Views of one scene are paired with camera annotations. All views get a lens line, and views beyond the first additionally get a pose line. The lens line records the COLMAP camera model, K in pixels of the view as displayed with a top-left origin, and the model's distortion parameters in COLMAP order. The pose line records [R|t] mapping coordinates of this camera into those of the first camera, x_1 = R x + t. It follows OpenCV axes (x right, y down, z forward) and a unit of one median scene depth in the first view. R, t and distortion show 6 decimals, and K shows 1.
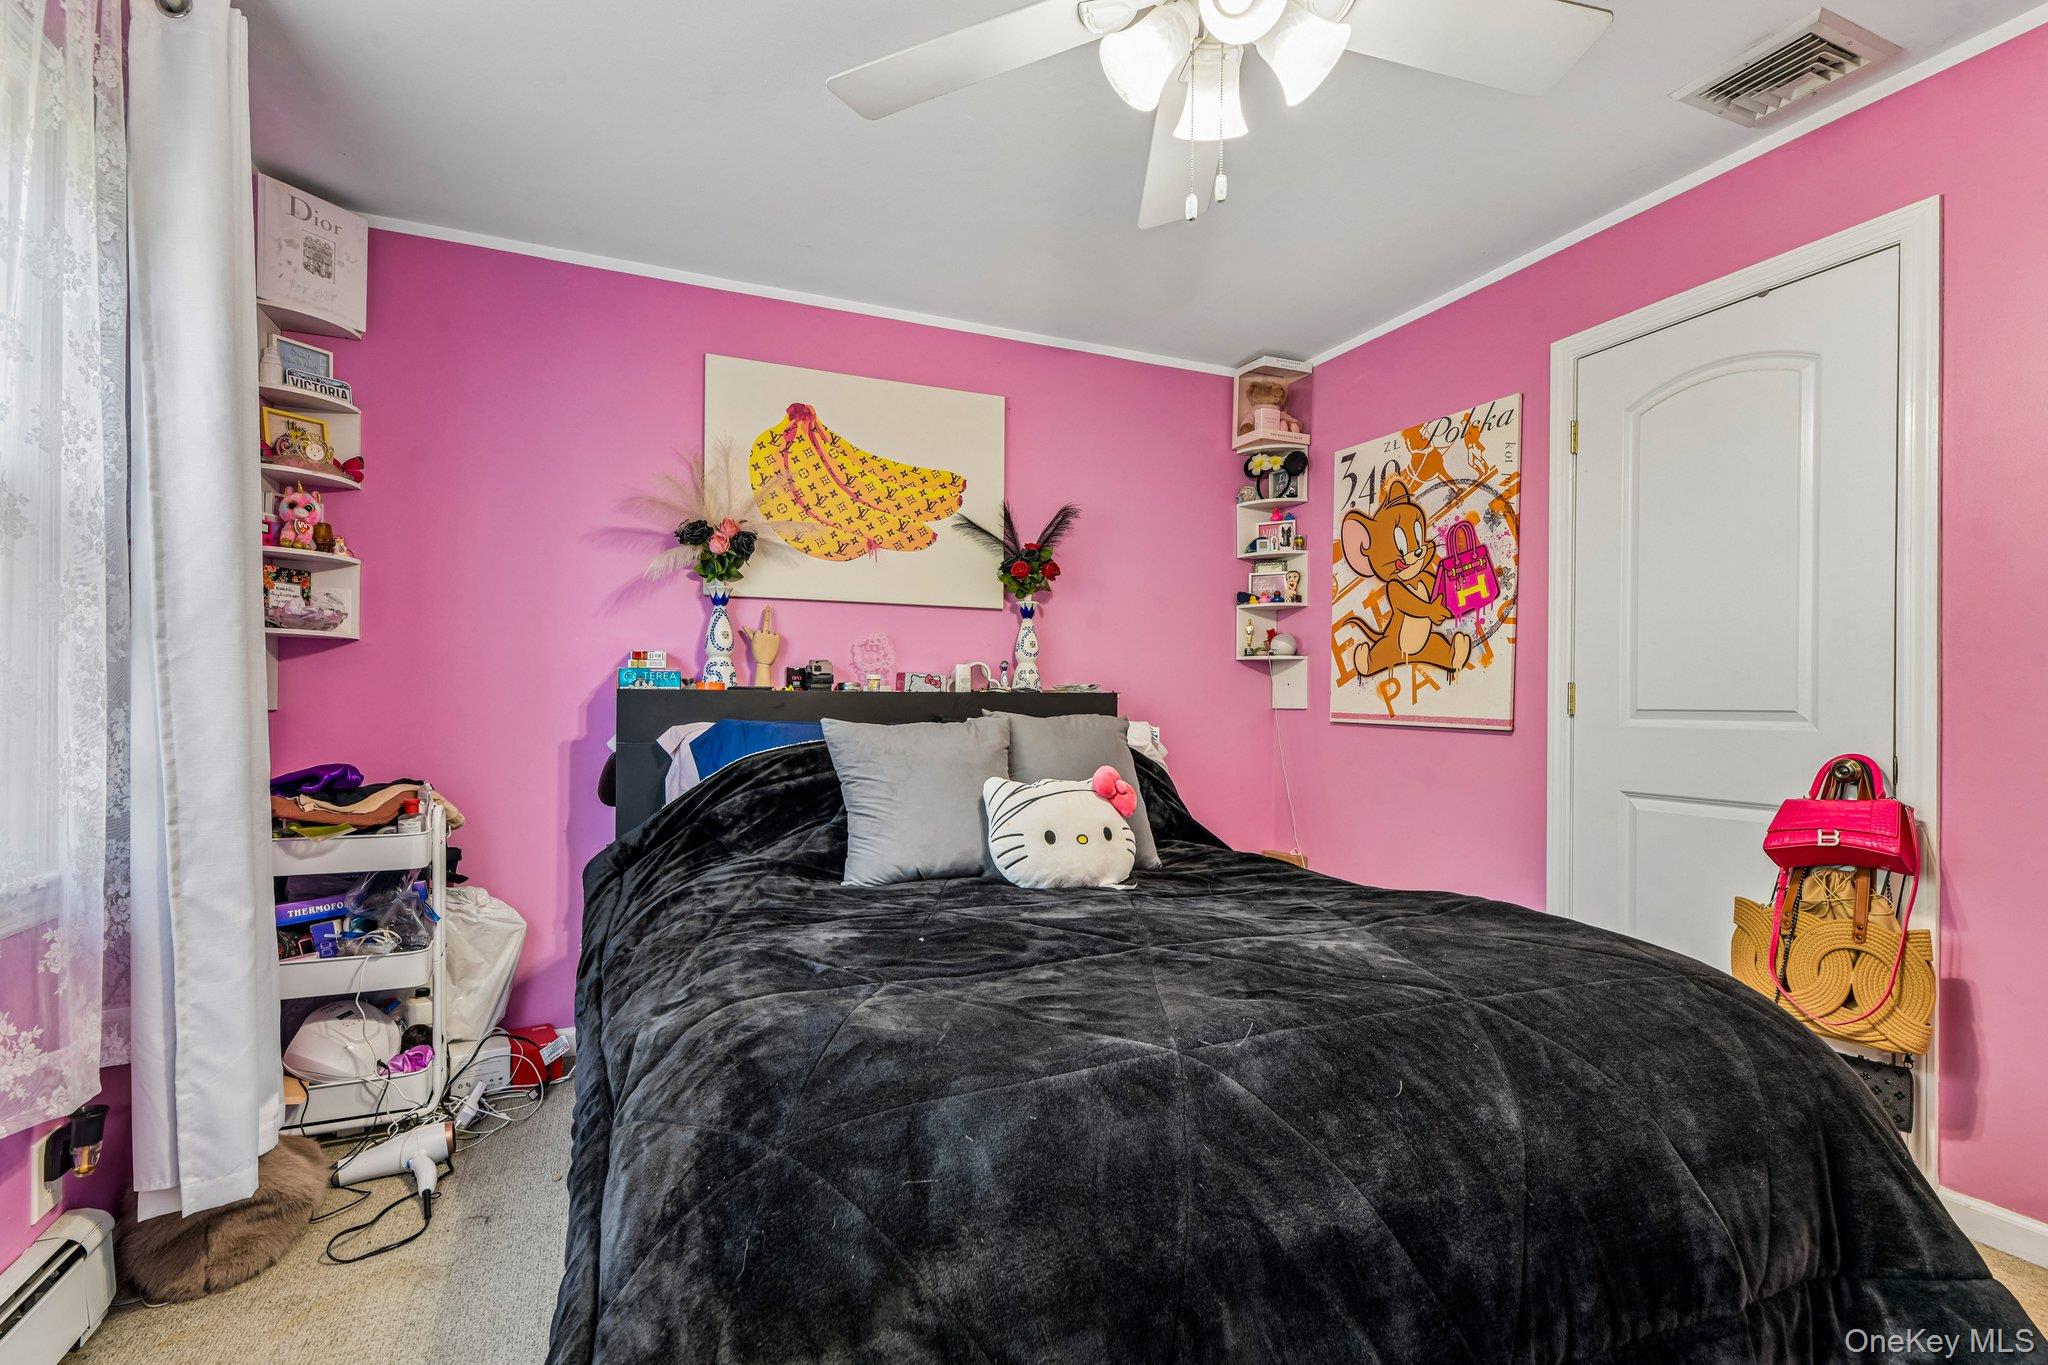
lens RADIAL K [[935.2, 0, 1026.8], [0, 935.2, 684.5], [0, 0, 1]] dist [0.003203, -0.000615]
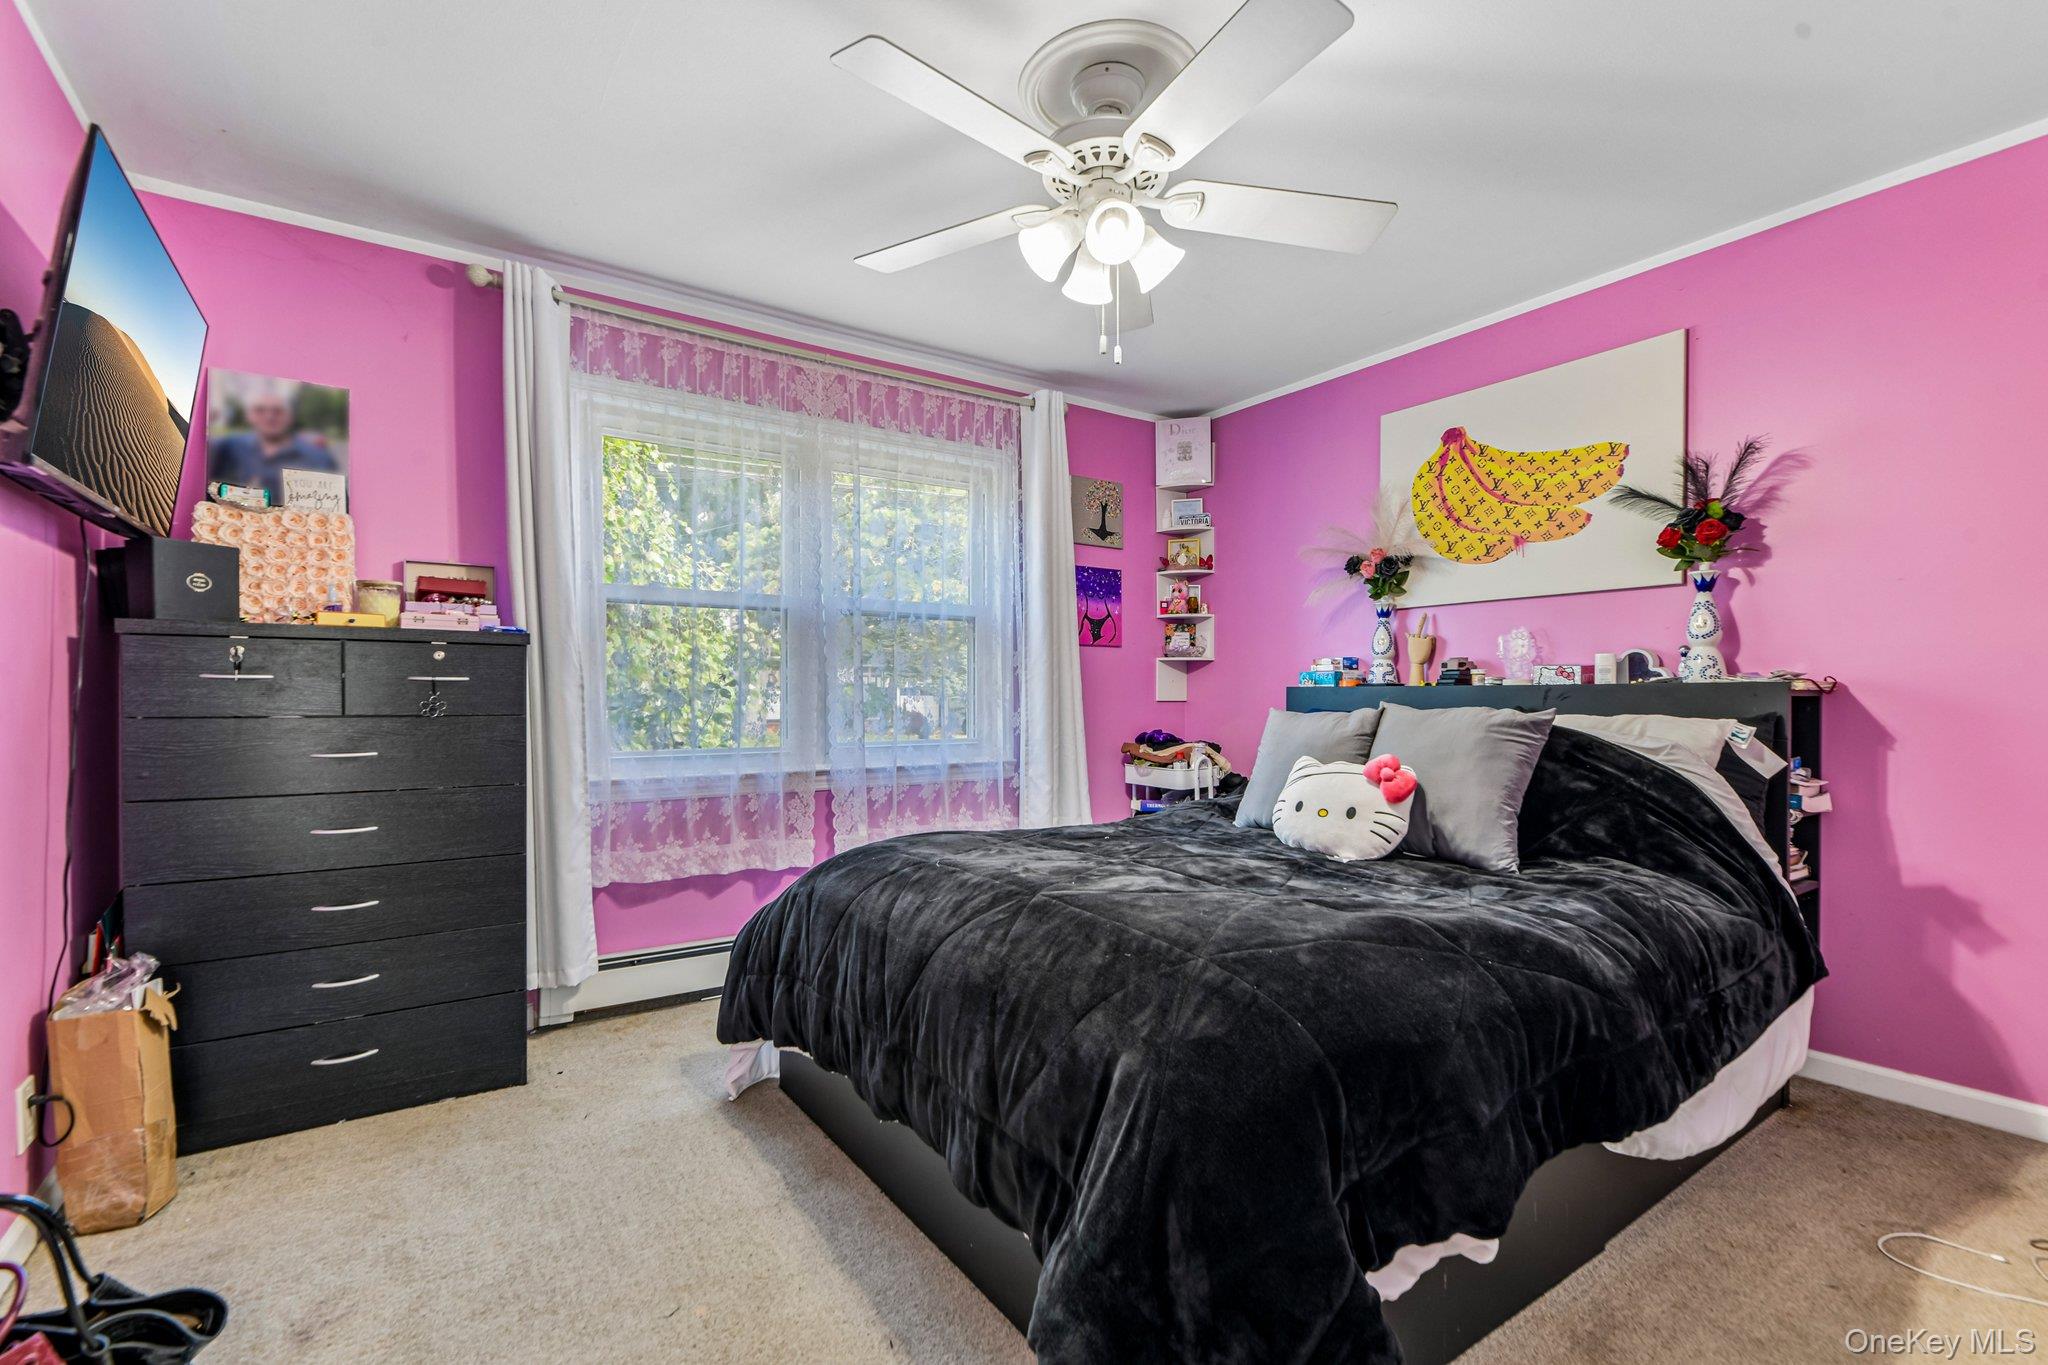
lens RADIAL K [[888.1, 0, 1025.5], [0, 888.1, 701.1], [0, 0, 1]] dist [0.000174, -0.000054]
pose [[0.188239, 0.000034, -0.982123, 0.694983], [0.015904, 0.999869, 0.003083, 0.013549], [0.981995, -0.016200, 0.188214, 0.293306]]
